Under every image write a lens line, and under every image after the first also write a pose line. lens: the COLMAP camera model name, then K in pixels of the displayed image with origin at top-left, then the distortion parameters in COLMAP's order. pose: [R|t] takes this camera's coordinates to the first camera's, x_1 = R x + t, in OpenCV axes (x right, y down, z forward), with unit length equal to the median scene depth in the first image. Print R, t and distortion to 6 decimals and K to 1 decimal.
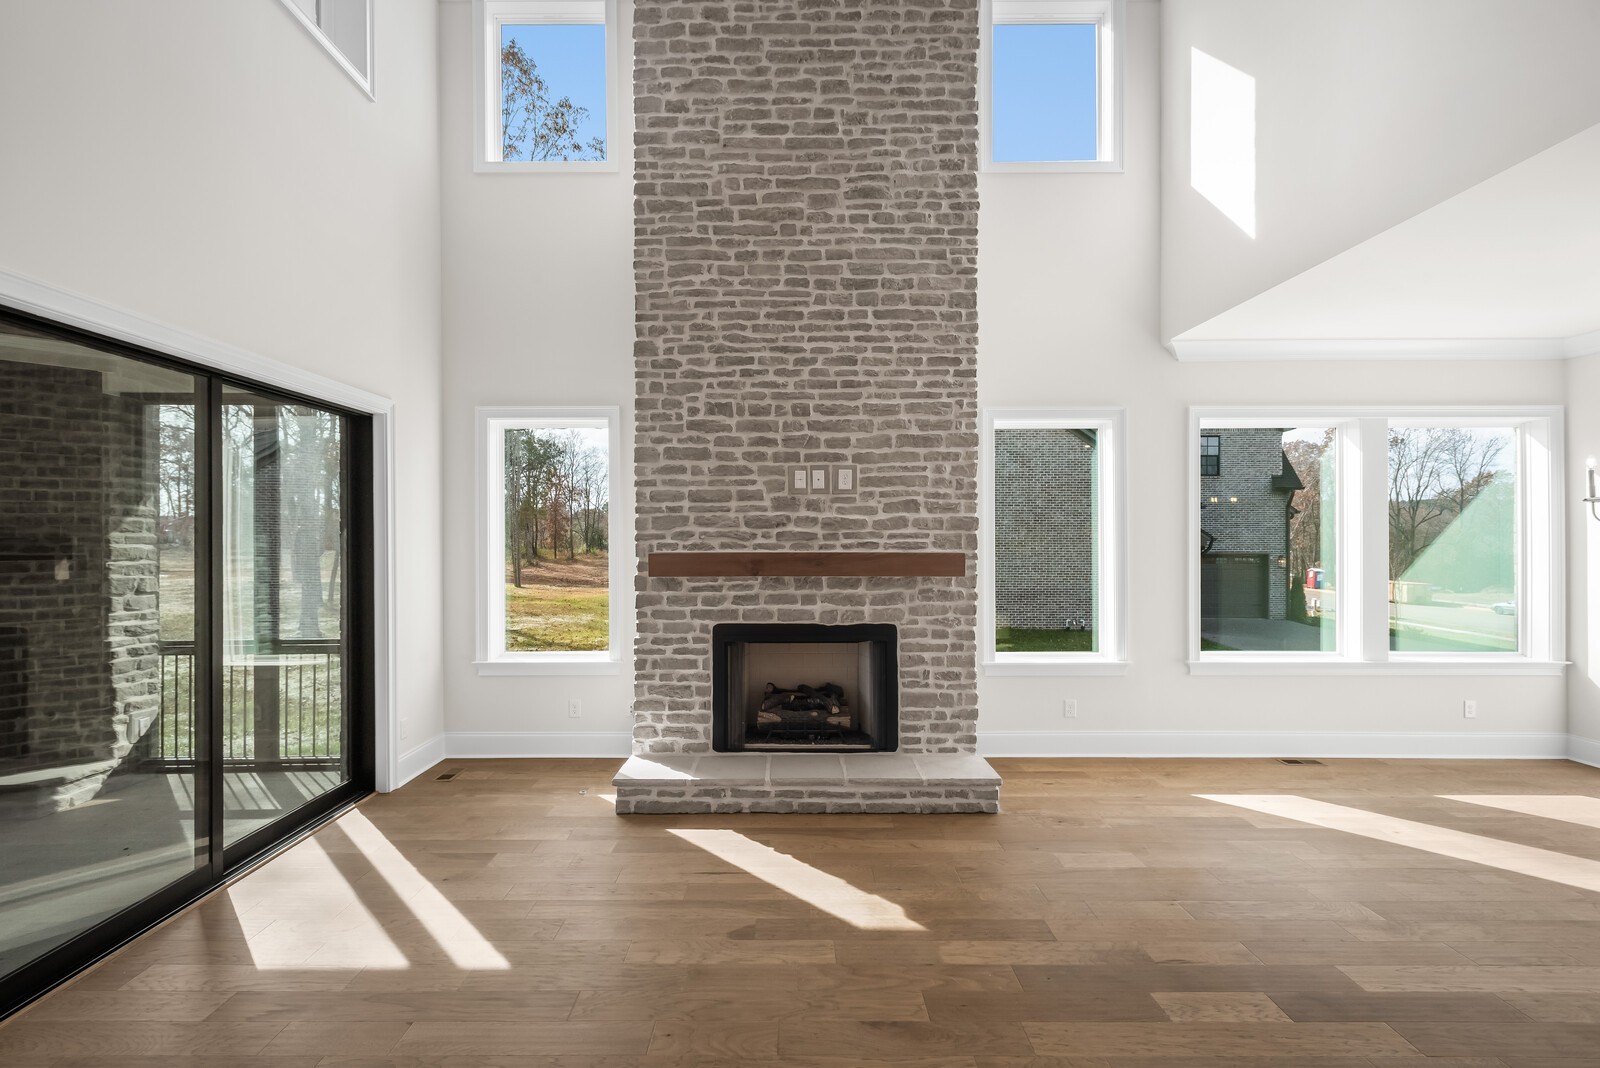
lens RADIAL K [[742.5, 0, 789.9], [0, 742.5, 536.3], [0, 0, 1]] dist [0.010440, -0.004345]
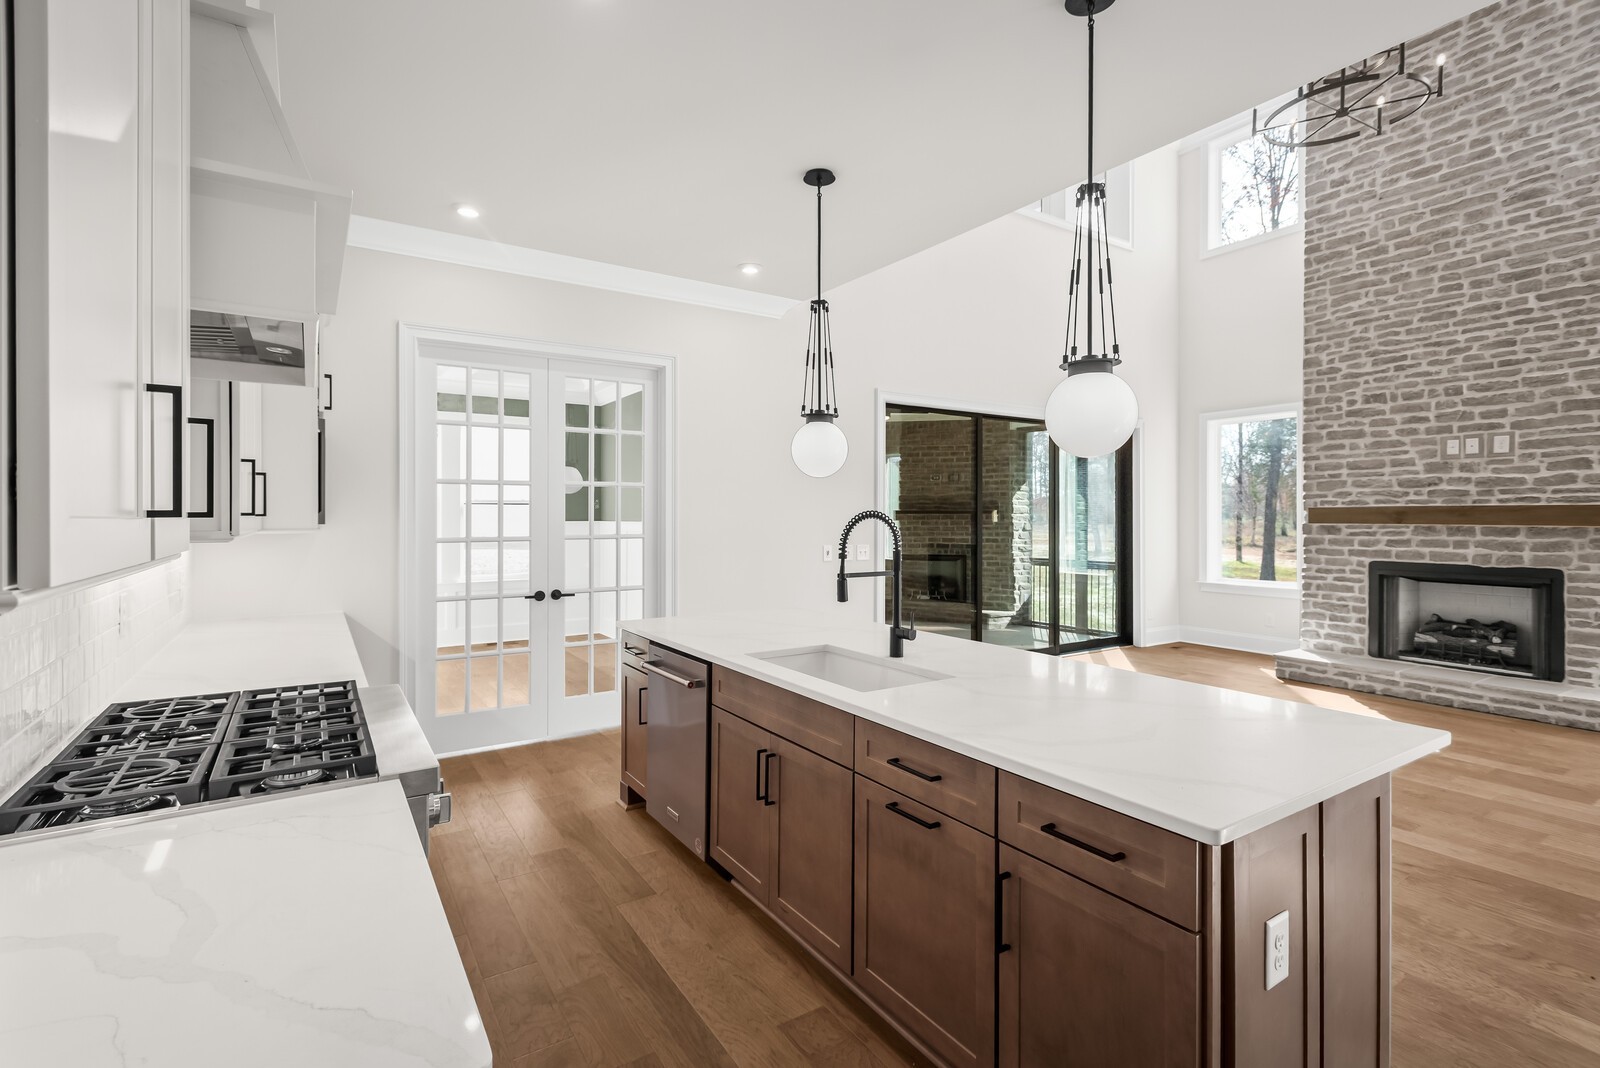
lens RADIAL K [[742.5, 0, 796.5], [0, 742.5, 519.5], [0, 0, 1]] dist [0.010440, -0.004345]
pose [[0.543636, 0.005970, -0.839300, 0.462458], [-0.000018, 0.999975, 0.007102, 0.034927], [0.839321, -0.003845, 0.543622, -0.589414]]
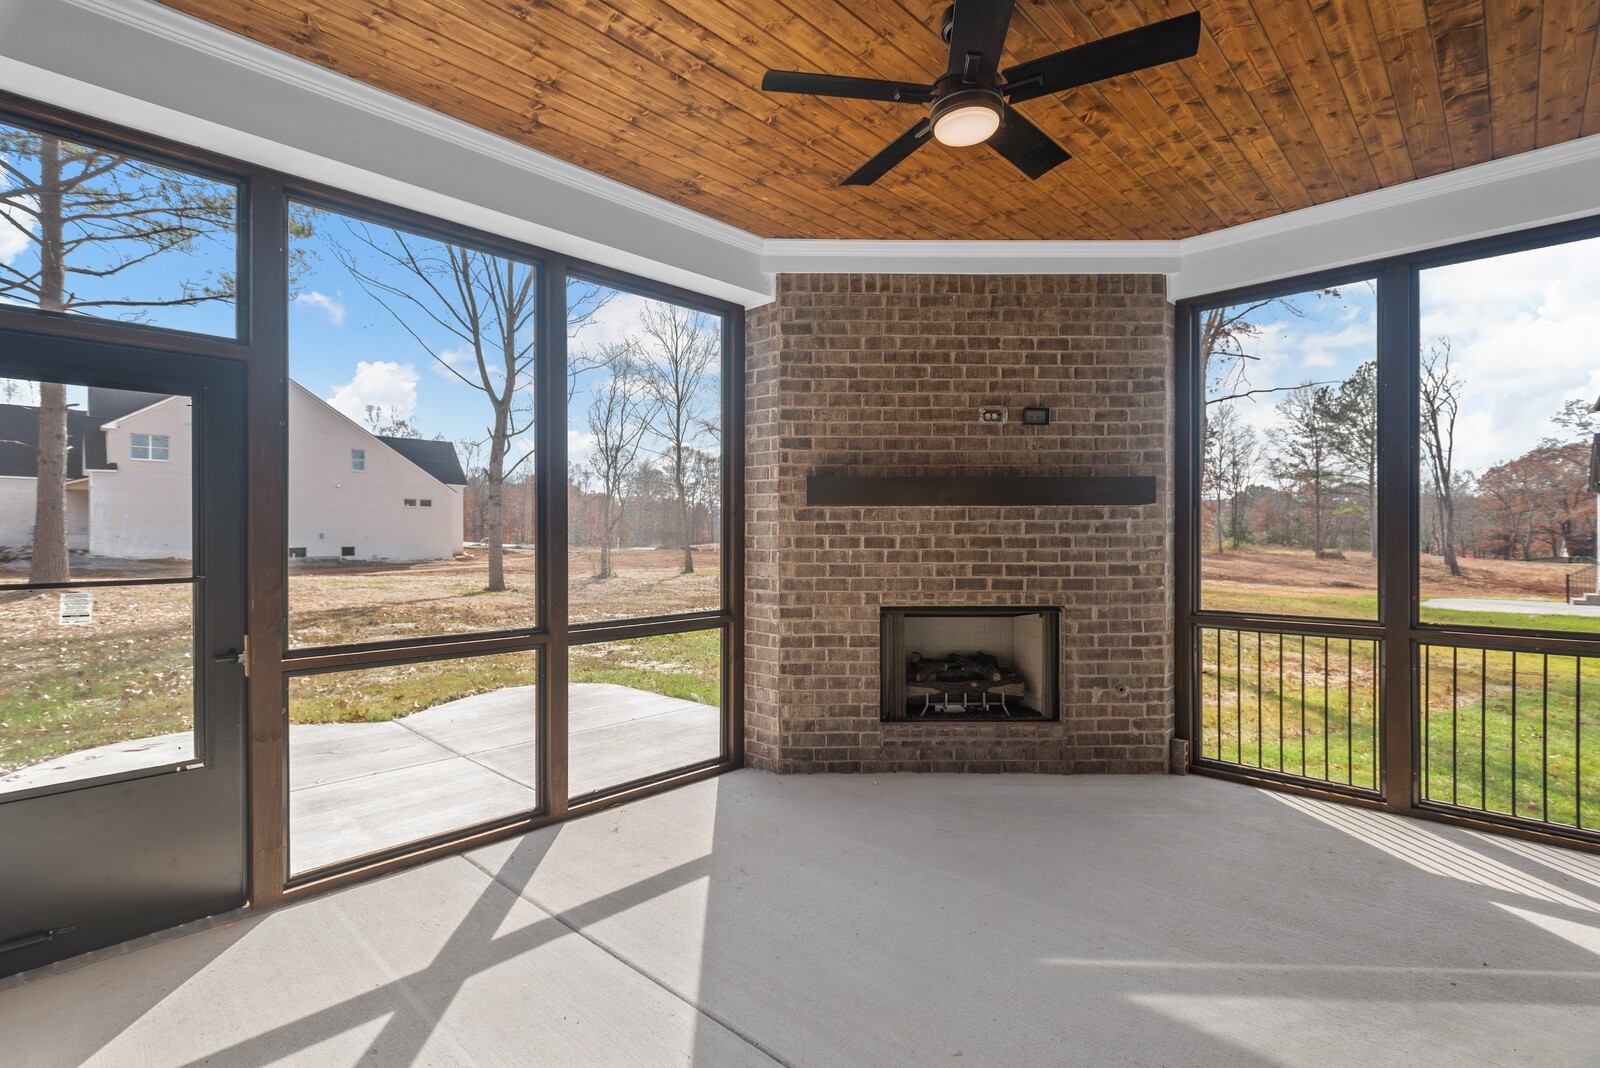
lens RADIAL K [[742.5, 0, 804.8], [0, 742.5, 533.9], [0, 0, 1]] dist [0.010440, -0.004345]
pose [[0.714885, 0.002148, -0.699239, -0.696504], [0.001239, 0.999990, 0.004338, 0.063546], [0.699241, -0.003967, 0.714875, 0.158816]]
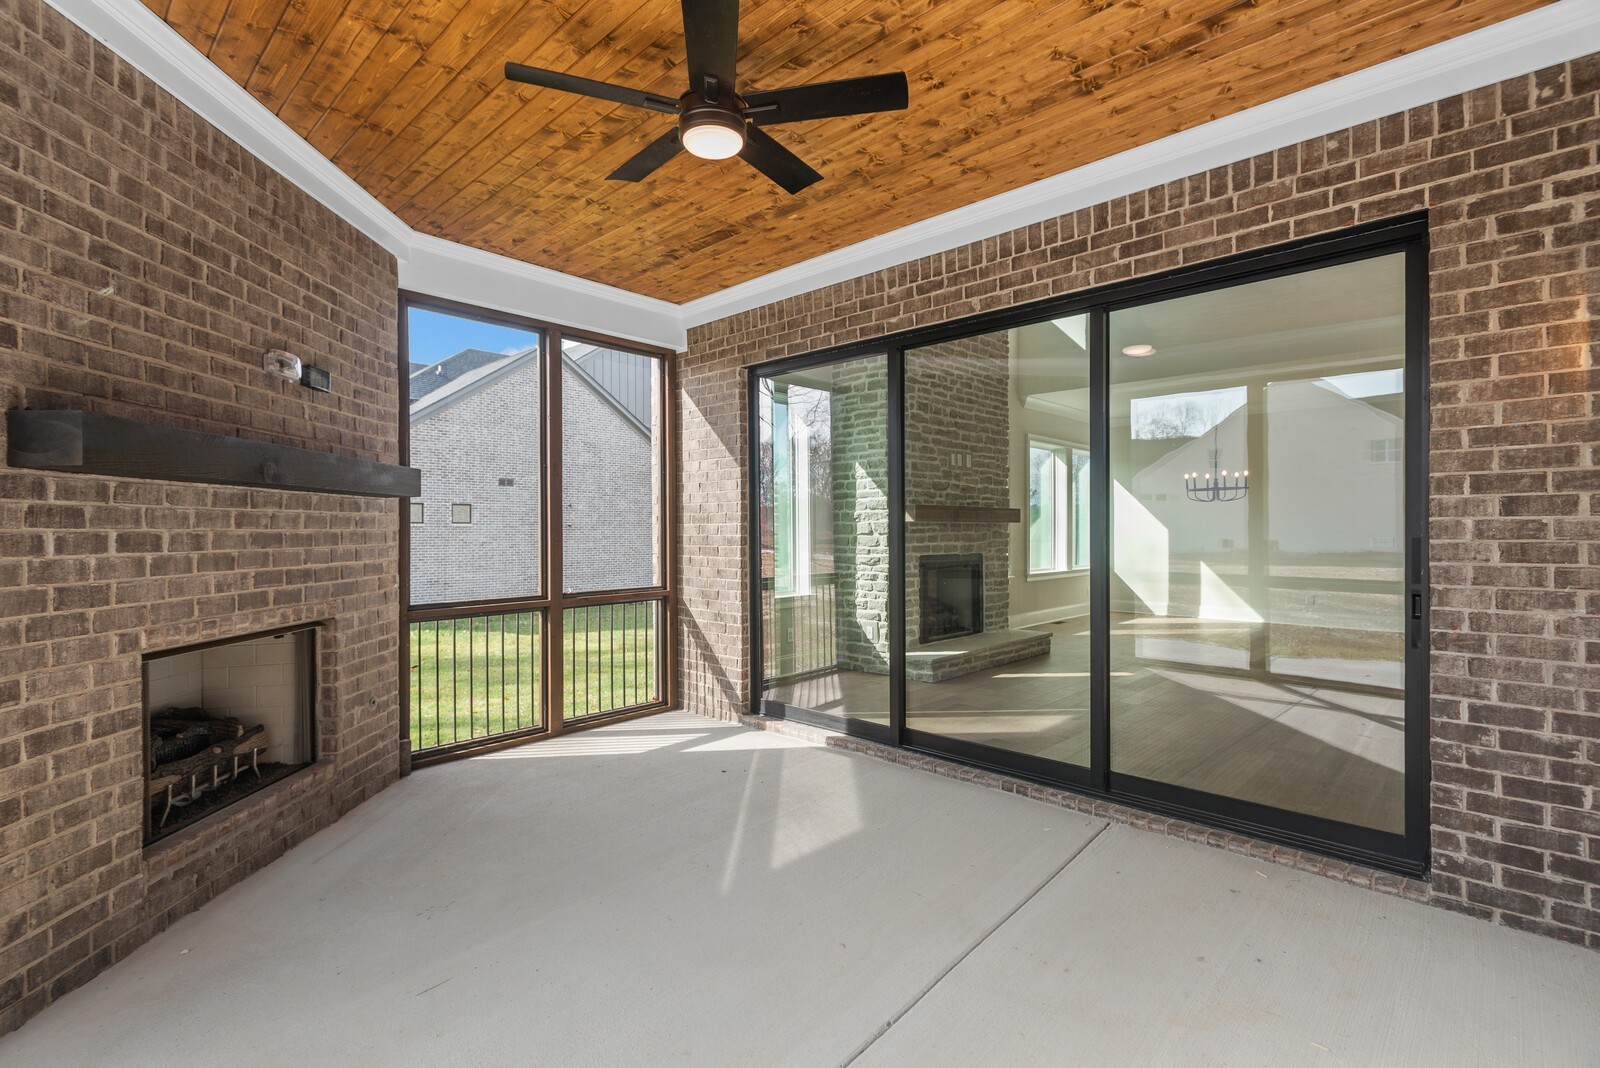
lens RADIAL K [[742.5, 0, 790.4], [0, 742.5, 531.6], [0, 0, 1]] dist [0.010440, -0.004345]
pose [[0.693331, -0.000598, 0.720619, -1.316253], [-0.000433, 0.999999, 0.001247, 0.069773], [-0.720619, -0.001176, 0.693330, 0.182707]]
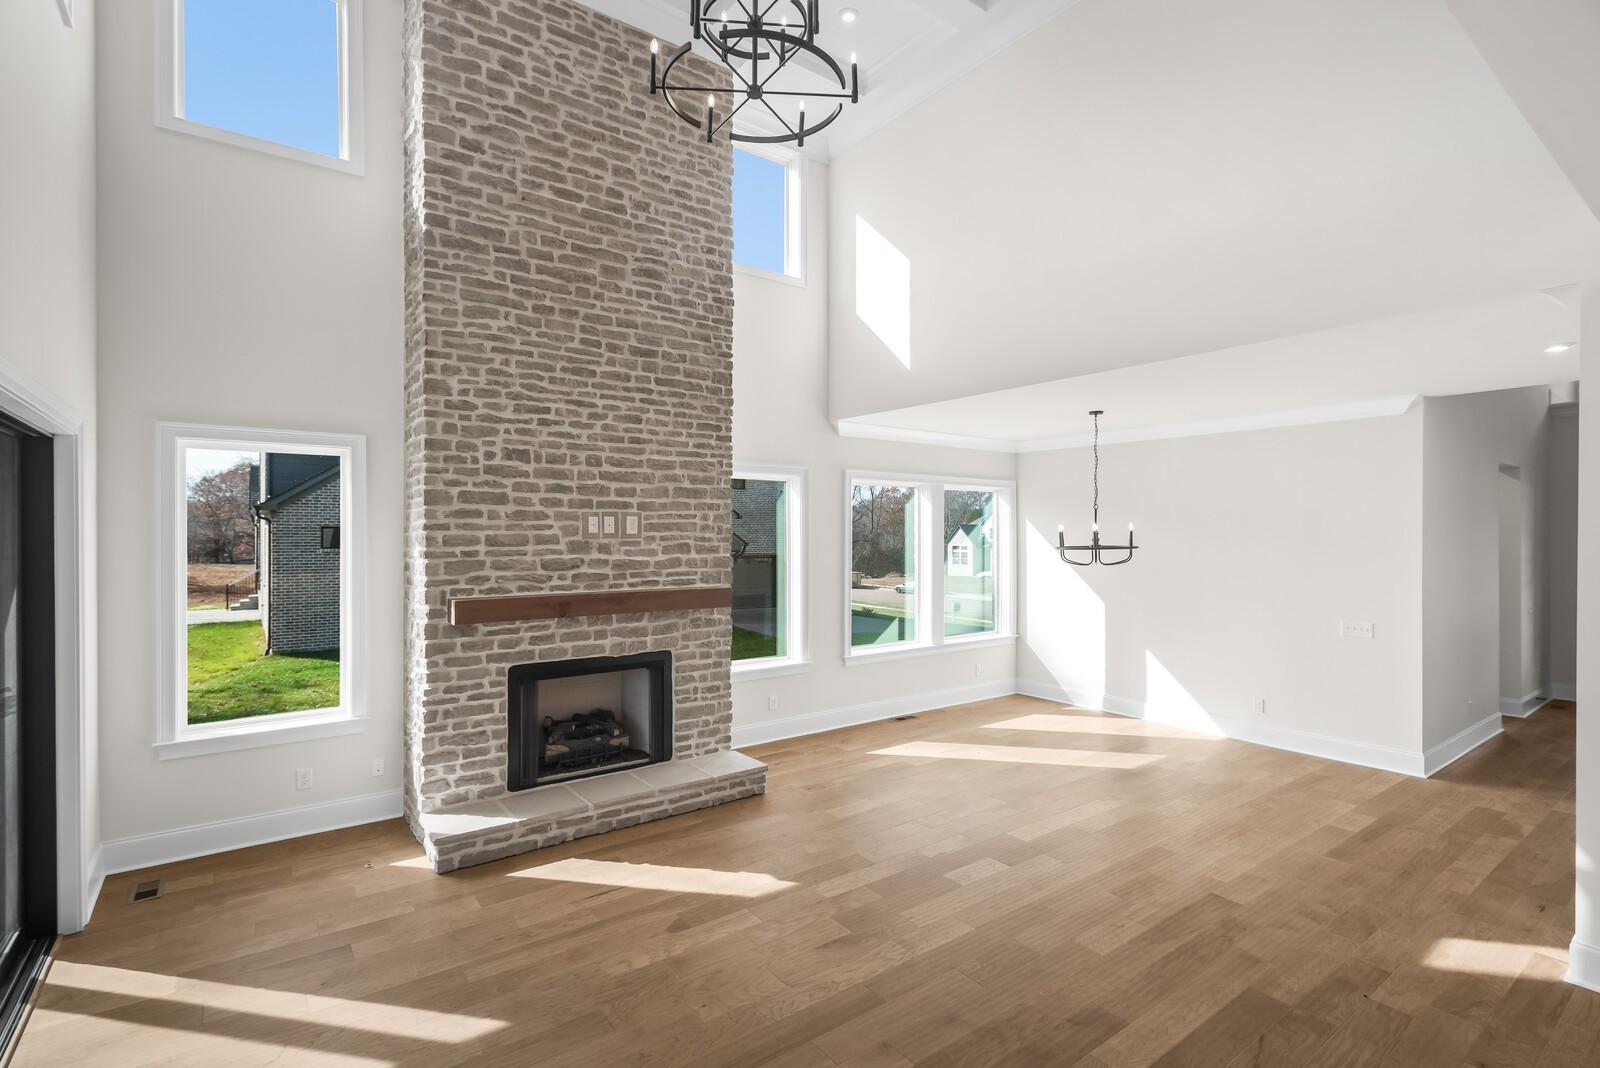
lens RADIAL K [[742.5, 0, 792.6], [0, 742.5, 534.3], [0, 0, 1]] dist [0.010440, -0.004345]
pose [[0.806707, 0.002177, 0.590948, -0.392095], [-0.002871, 0.999996, 0.000236, -0.063586], [-0.590945, -0.001887, 0.806709, -0.047567]]
